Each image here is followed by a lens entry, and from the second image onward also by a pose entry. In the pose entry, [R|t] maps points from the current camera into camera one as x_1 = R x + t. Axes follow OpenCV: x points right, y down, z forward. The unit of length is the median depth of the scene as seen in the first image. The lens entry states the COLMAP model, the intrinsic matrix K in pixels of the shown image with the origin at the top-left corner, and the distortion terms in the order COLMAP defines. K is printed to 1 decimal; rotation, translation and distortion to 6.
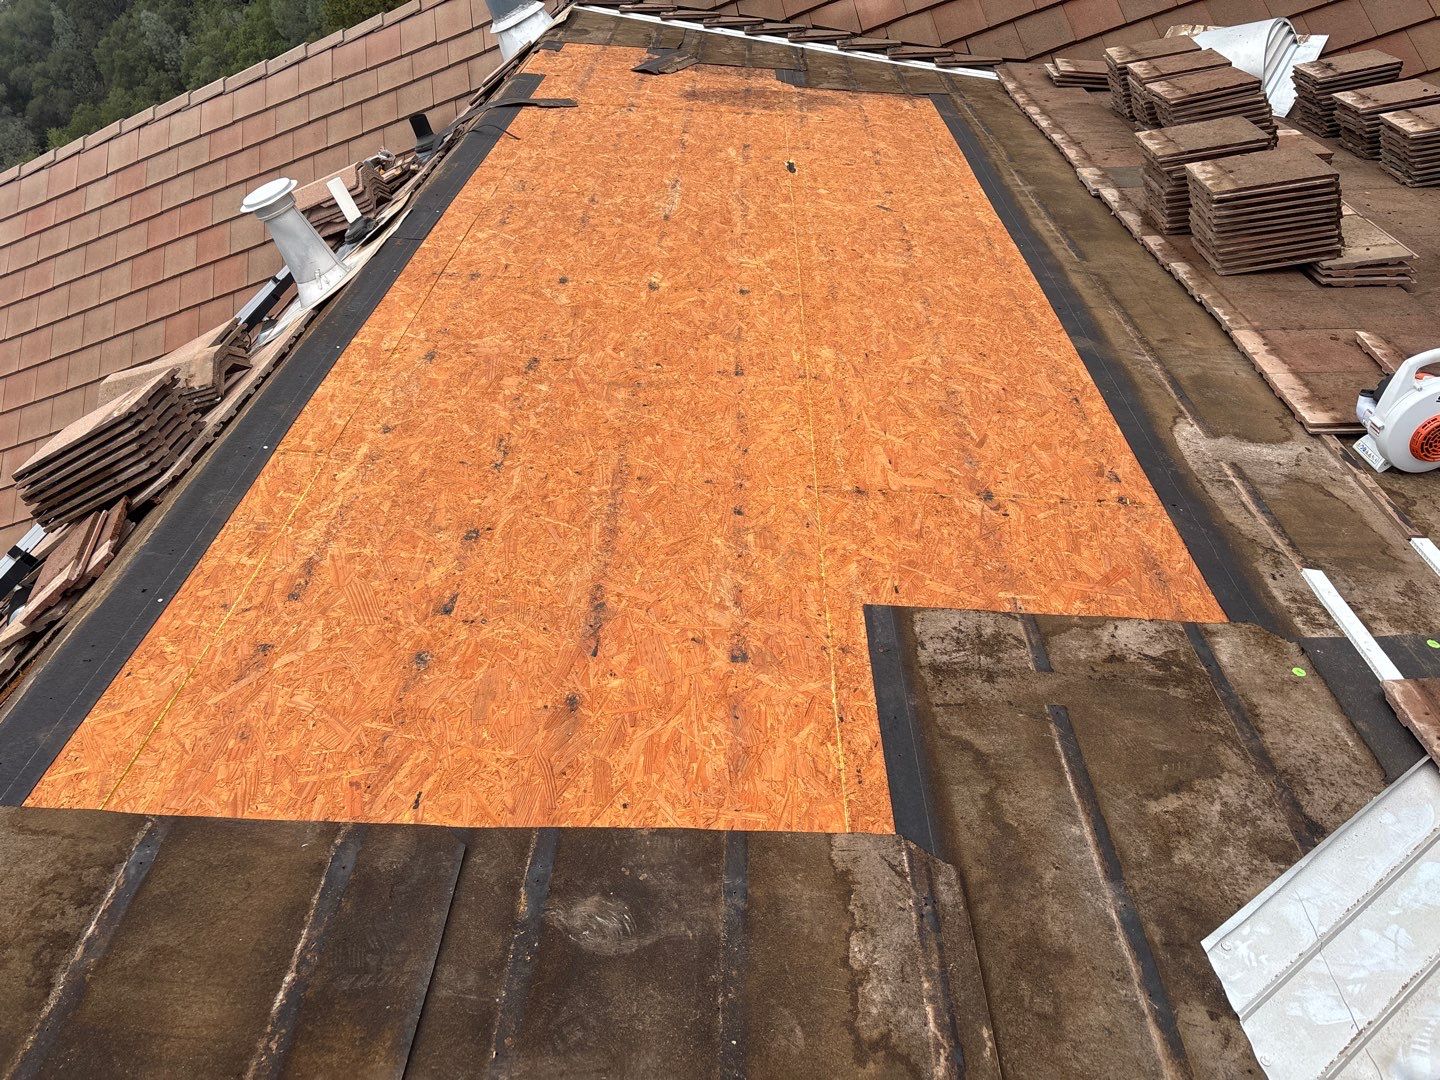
lens RADIAL K [[1016.5, 0, 742.1], [0, 1016.5, 560.9], [0, 0, 1]] dist [0.092543, -0.108287]
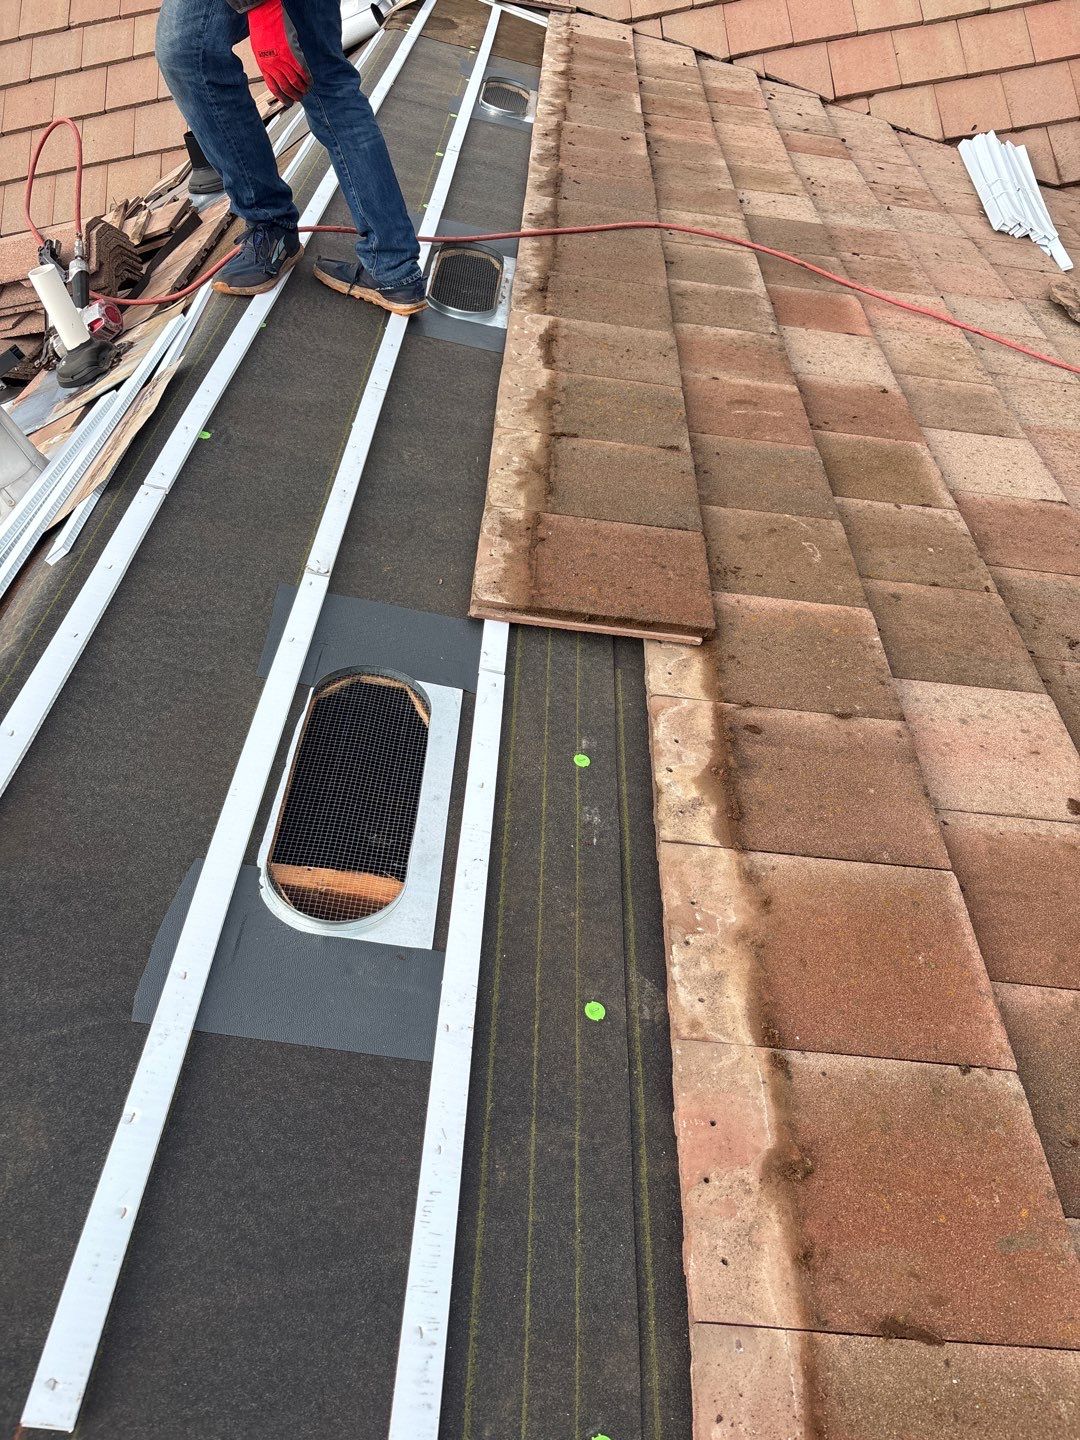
lens RADIAL K [[1026.2, 0, 540.0], [0, 1026.2, 720.0], [0, 0, 1]] dist [0.036610, -0.036861]
pose [[0.987431, 0.127557, 0.093323, -0.154536], [-0.138042, 0.983588, 0.116186, -0.227923], [-0.076972, -0.127608, 0.988833, 0.401918]]
